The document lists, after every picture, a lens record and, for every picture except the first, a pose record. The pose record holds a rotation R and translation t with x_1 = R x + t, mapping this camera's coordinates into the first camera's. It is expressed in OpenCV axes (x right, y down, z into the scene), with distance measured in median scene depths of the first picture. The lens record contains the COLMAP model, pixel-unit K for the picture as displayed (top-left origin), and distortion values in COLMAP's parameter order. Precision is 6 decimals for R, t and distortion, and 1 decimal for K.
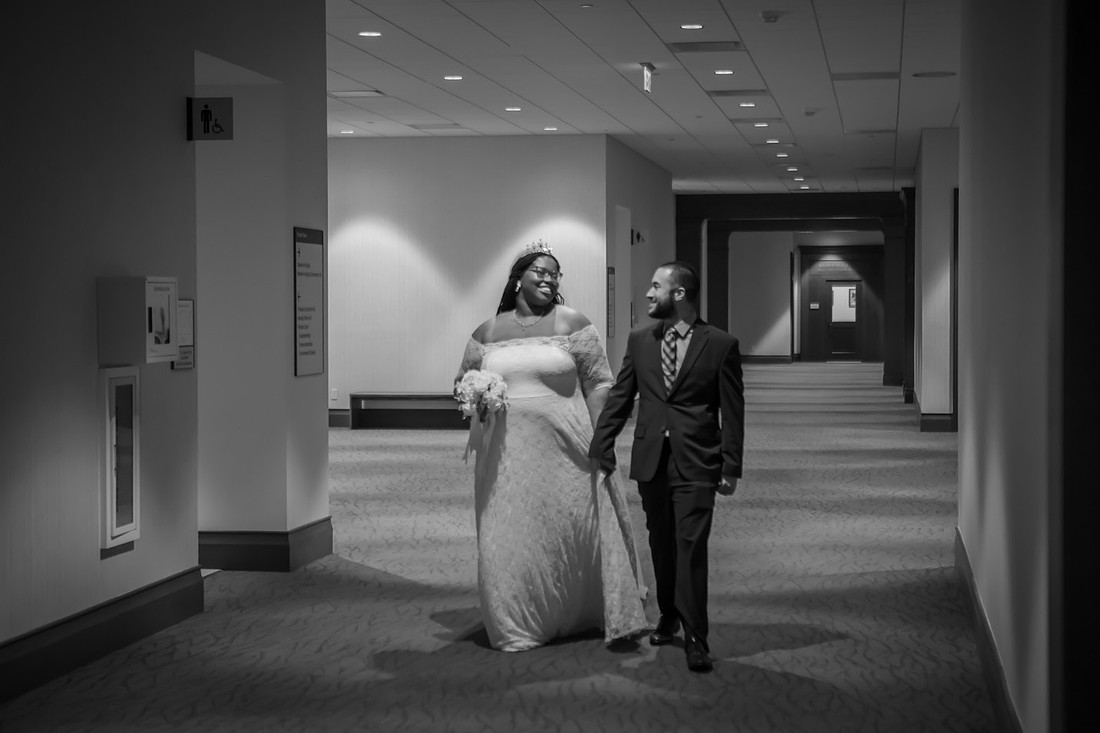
lens RADIAL K [[2680.6, 0, 550.0], [0, 2680.6, 366.5], [0, 0, 1]] dist [0.283089, 0.282267]
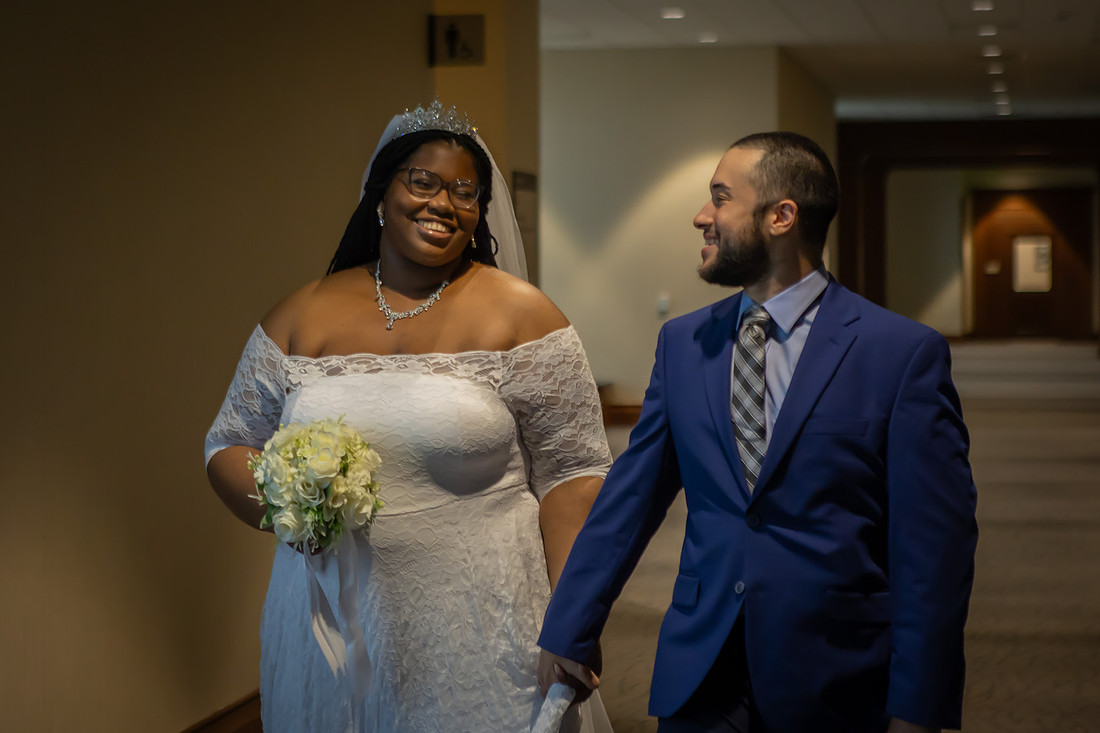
lens RADIAL K [[2680.6, 0, 550.0], [0, 2680.6, 366.5], [0, 0, 1]] dist [0.283089, 0.282267]
pose [[0.997452, -0.044850, -0.055476, 0.036874], [0.045198, 0.998965, 0.005038, -0.009666], [0.055193, -0.007533, 0.998447, 0.615906]]
